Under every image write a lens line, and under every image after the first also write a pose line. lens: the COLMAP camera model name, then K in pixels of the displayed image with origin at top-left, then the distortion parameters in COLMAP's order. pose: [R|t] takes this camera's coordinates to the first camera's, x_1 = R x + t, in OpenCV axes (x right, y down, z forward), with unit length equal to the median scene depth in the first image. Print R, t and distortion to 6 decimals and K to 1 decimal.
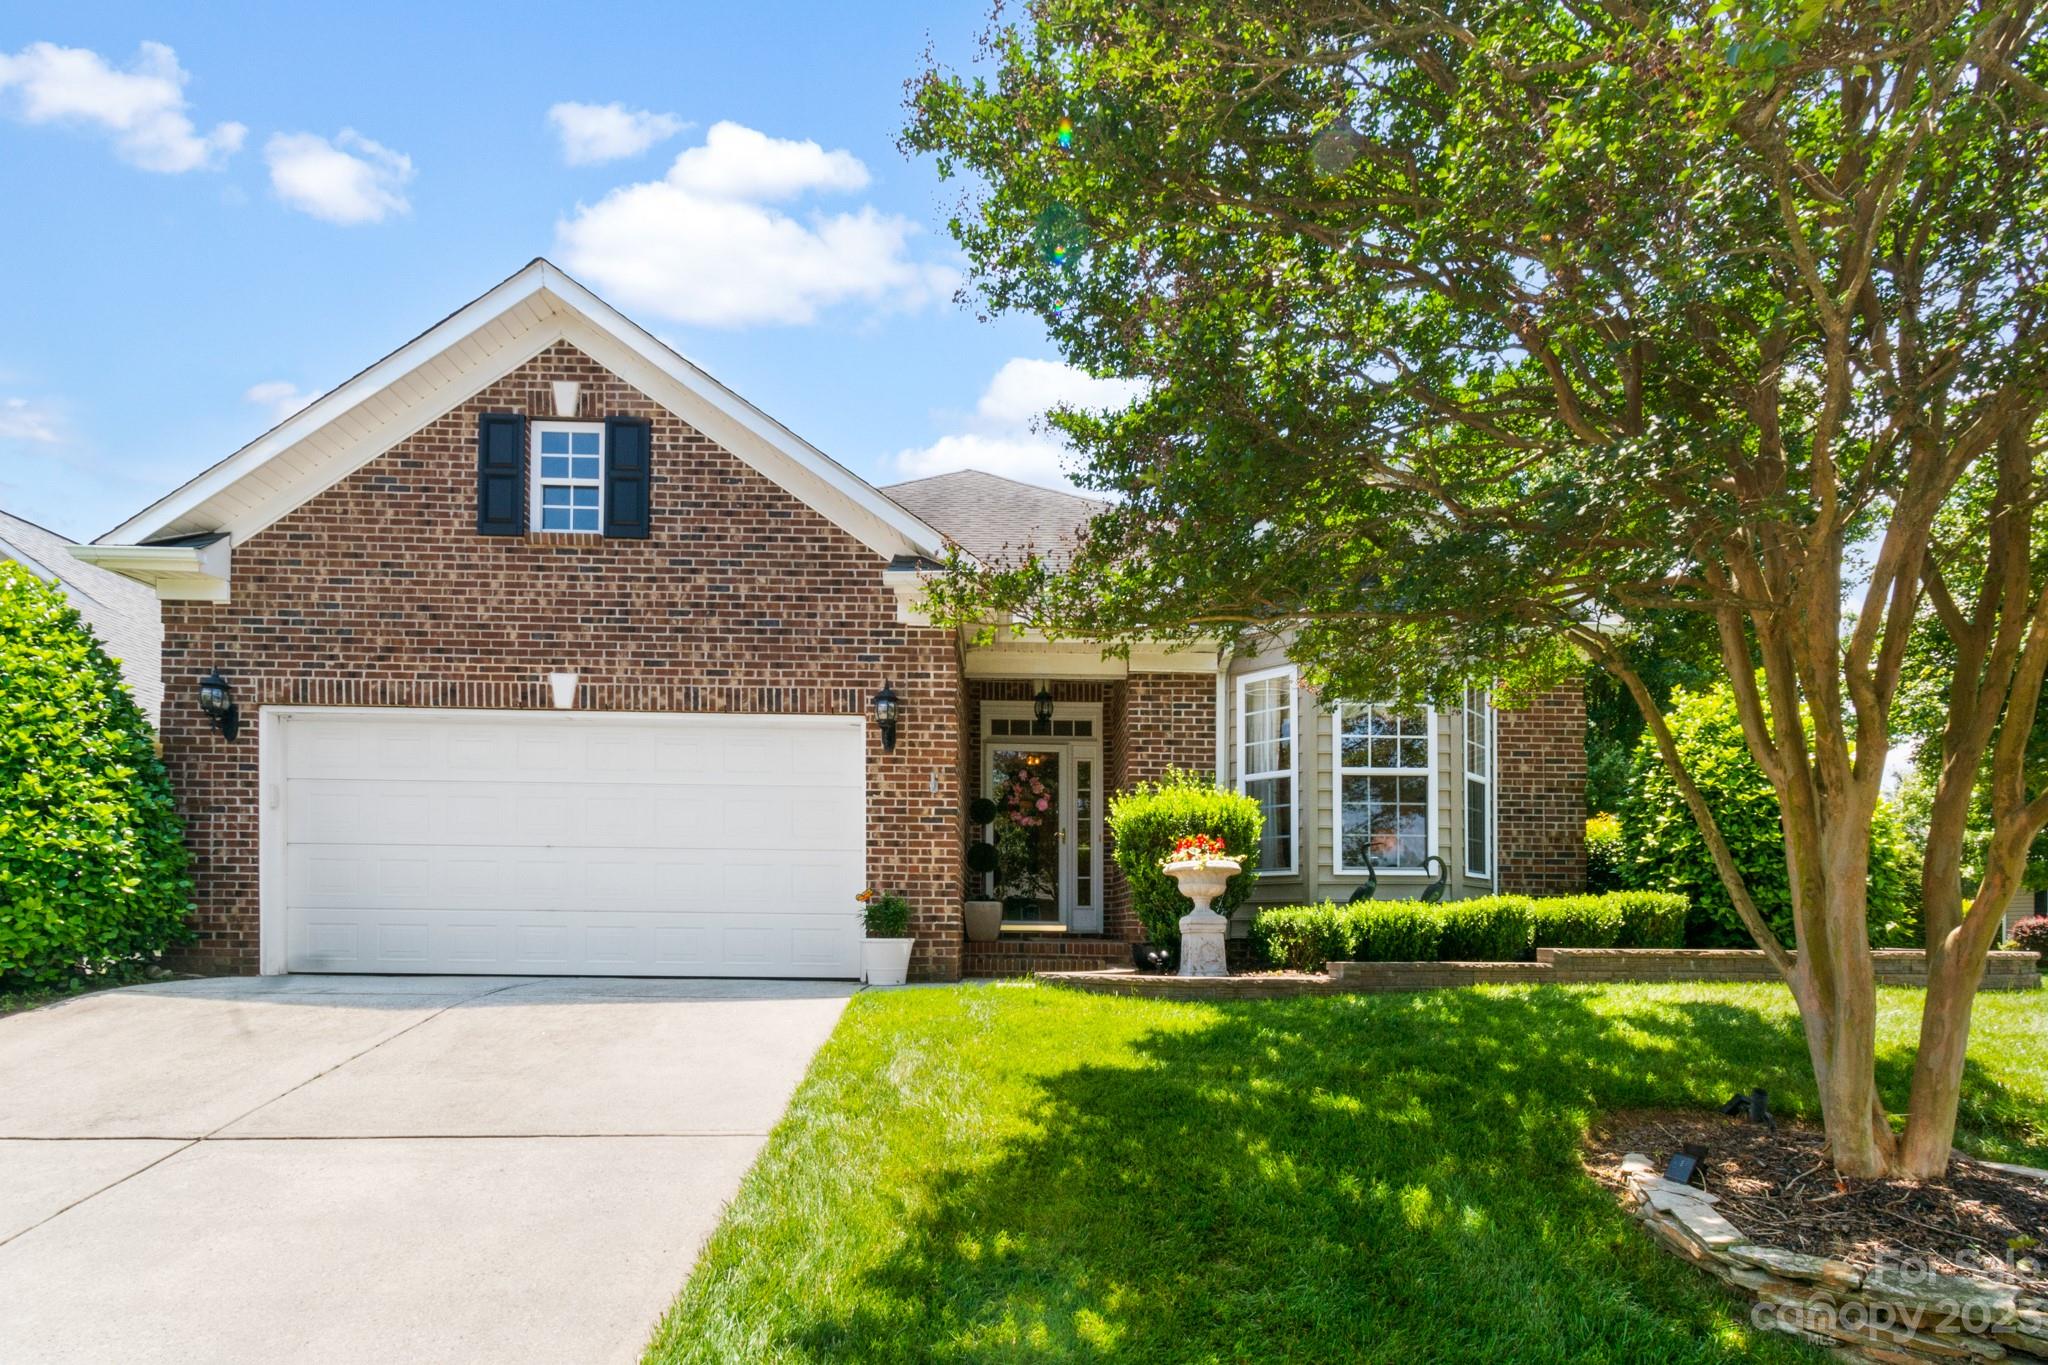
lens RADIAL K [[941.3, 0, 1012.6], [0, 941.3, 707.0], [0, 0, 1]] dist [0.001425, -0.000302]
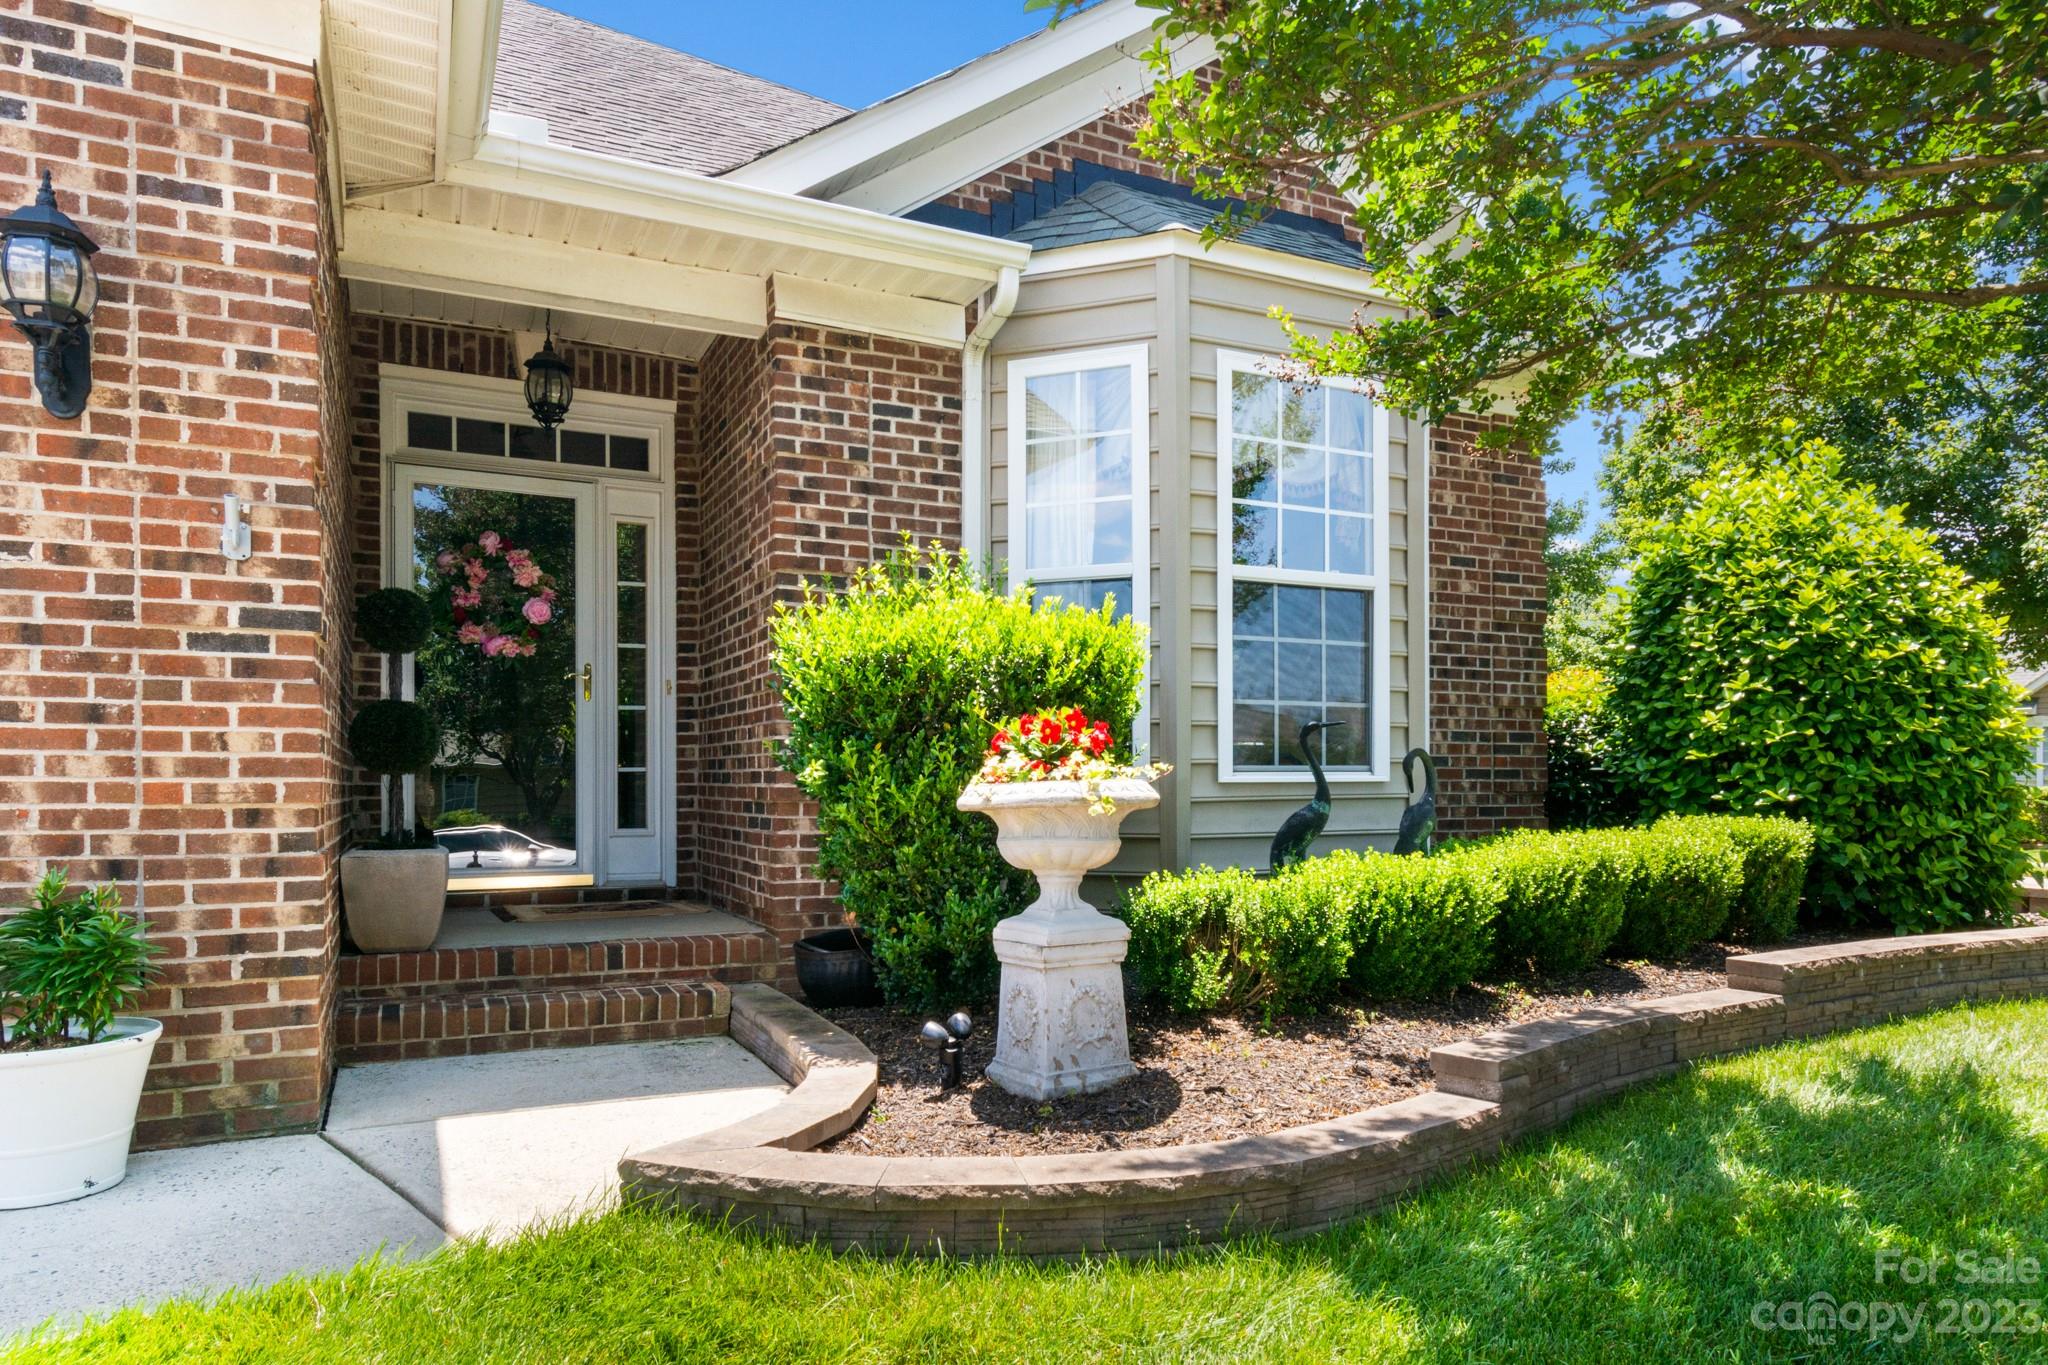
lens RADIAL K [[1174.1, 0, 1025.0], [0, 1174.1, 709.4], [0, 0, 1]] dist [0.002282, -0.001851]
pose [[0.884189, 0.007755, 0.467065, -0.031077], [-0.090124, 0.983909, 0.154276, 0.053632], [-0.458353, -0.178503, 0.870660, 0.500307]]
